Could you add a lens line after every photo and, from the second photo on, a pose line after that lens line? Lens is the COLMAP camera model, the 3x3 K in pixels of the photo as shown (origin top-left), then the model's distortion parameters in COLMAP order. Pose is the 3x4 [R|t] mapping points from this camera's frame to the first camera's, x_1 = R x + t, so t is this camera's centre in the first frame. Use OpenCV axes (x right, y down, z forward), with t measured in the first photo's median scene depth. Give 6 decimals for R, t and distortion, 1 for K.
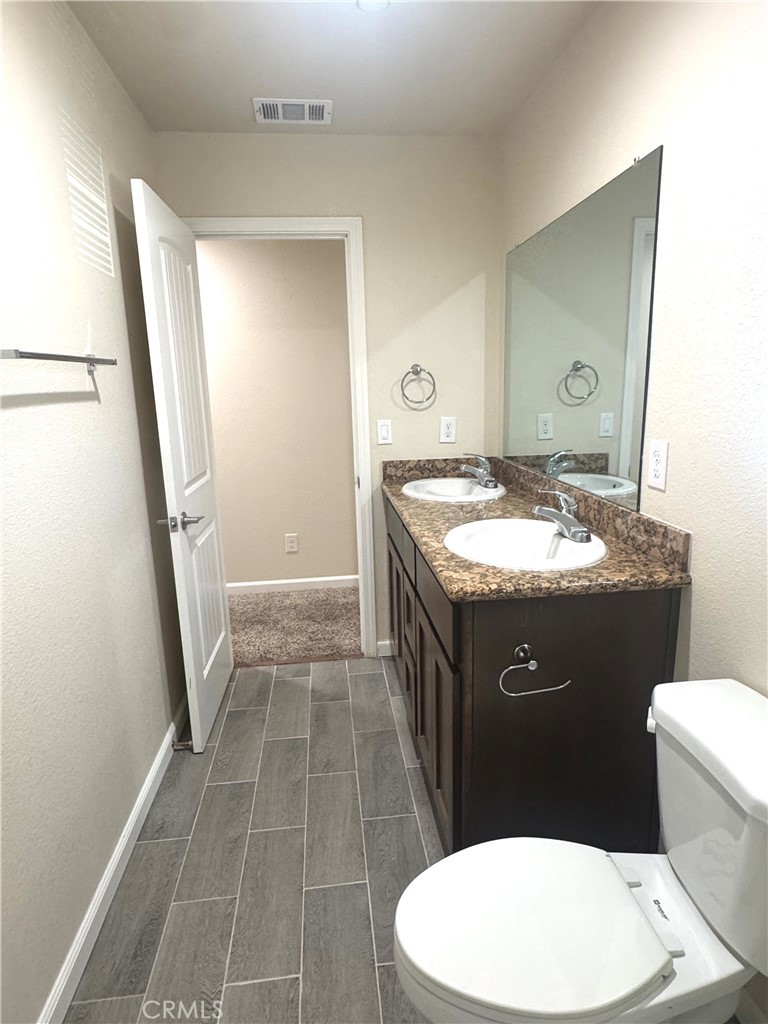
lens RADIAL K [[590.0, 0, 387.4], [0, 590.0, 513.2], [0, 0, 1]] dist [-0.000965, 0.000496]
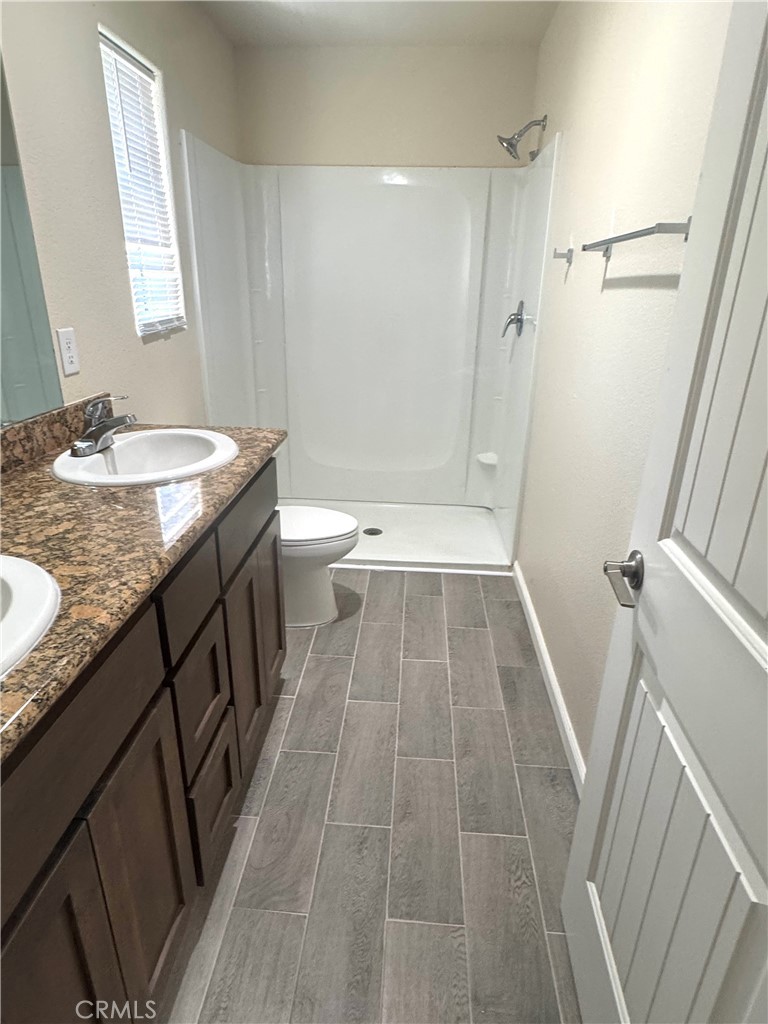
lens RADIAL K [[590.0, 0, 385.7], [0, 590.0, 512.6], [0, 0, 1]] dist [-0.000965, 0.000496]
pose [[-0.985302, -0.057820, 0.160741, -0.290967], [0.041002, 0.833415, 0.551124, -0.377222], [-0.165830, 0.549614, -0.818795, 1.801920]]
